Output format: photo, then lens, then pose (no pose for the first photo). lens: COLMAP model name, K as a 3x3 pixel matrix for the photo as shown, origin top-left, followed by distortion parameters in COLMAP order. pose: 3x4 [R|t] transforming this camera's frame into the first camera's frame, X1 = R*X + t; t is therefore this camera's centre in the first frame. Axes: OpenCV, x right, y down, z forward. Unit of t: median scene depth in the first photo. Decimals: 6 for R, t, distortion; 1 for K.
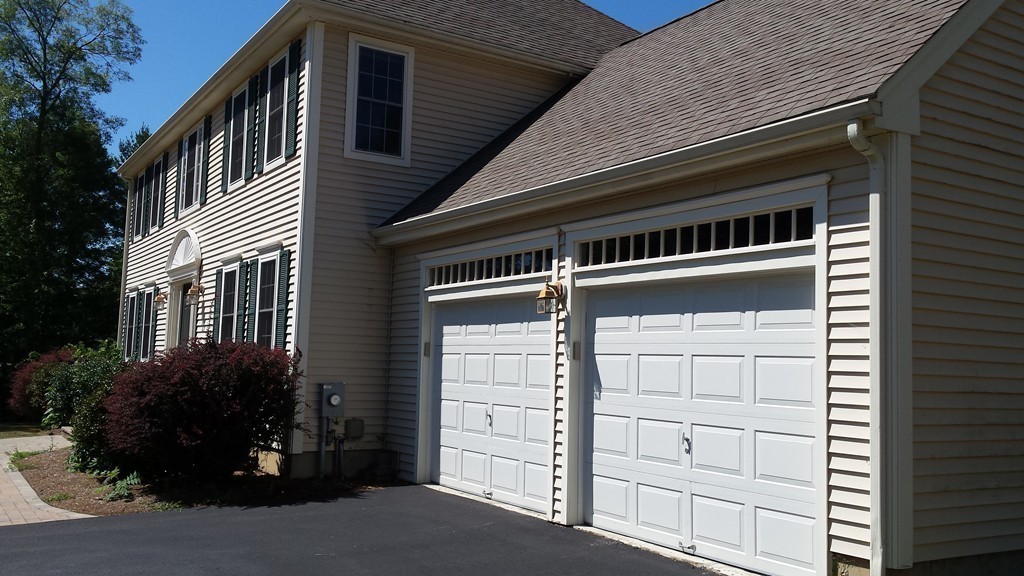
lens RADIAL K [[919.9, 0, 507.7], [0, 919.9, 280.8], [0, 0, 1]] dist [0.096671, -0.021498]
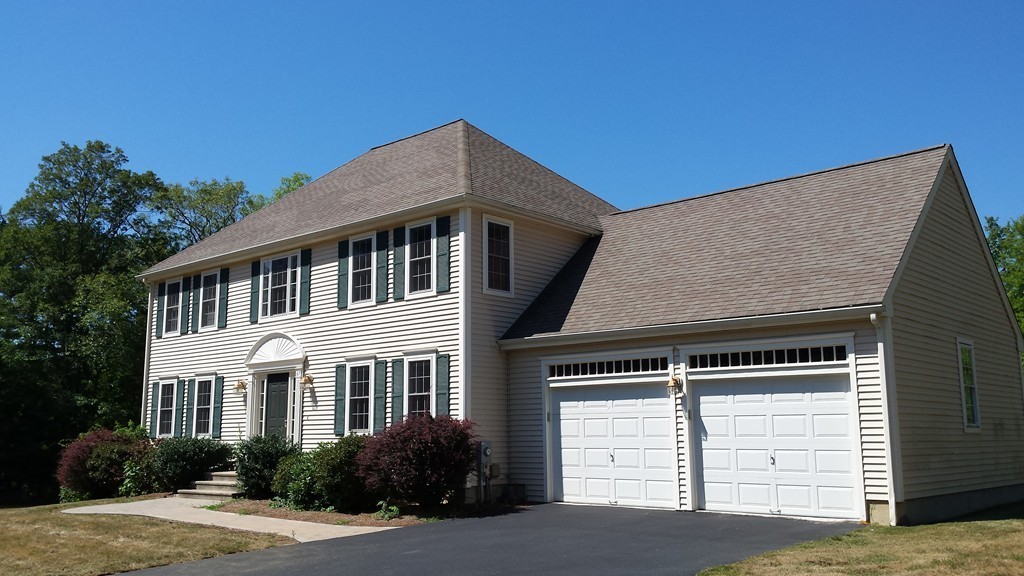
lens RADIAL K [[919.9, 0, 507.3], [0, 919.9, 291.1], [0, 0, 1]] dist [0.096671, -0.021498]
pose [[0.957650, 0.009259, 0.287784, -0.702486], [0.008645, 0.998108, -0.060880, -0.052652], [-0.287803, 0.060790, 0.955758, -0.582173]]
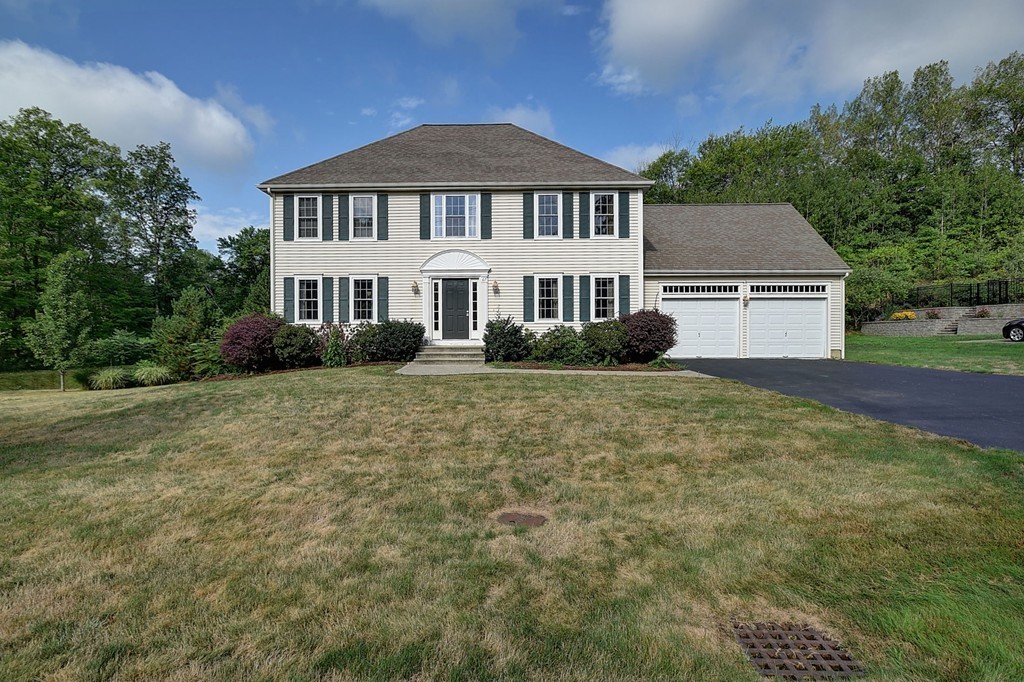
lens RADIAL K [[383.5, 0, 526.4], [0, 383.5, 326.0], [0, 0, 1]] dist [0.006728, 0.000037]
pose [[0.543659, -0.029860, 0.838775, -1.557046], [-0.060008, 0.995426, 0.074332, 0.054158], [-0.837159, -0.090745, 0.539380, 0.792387]]
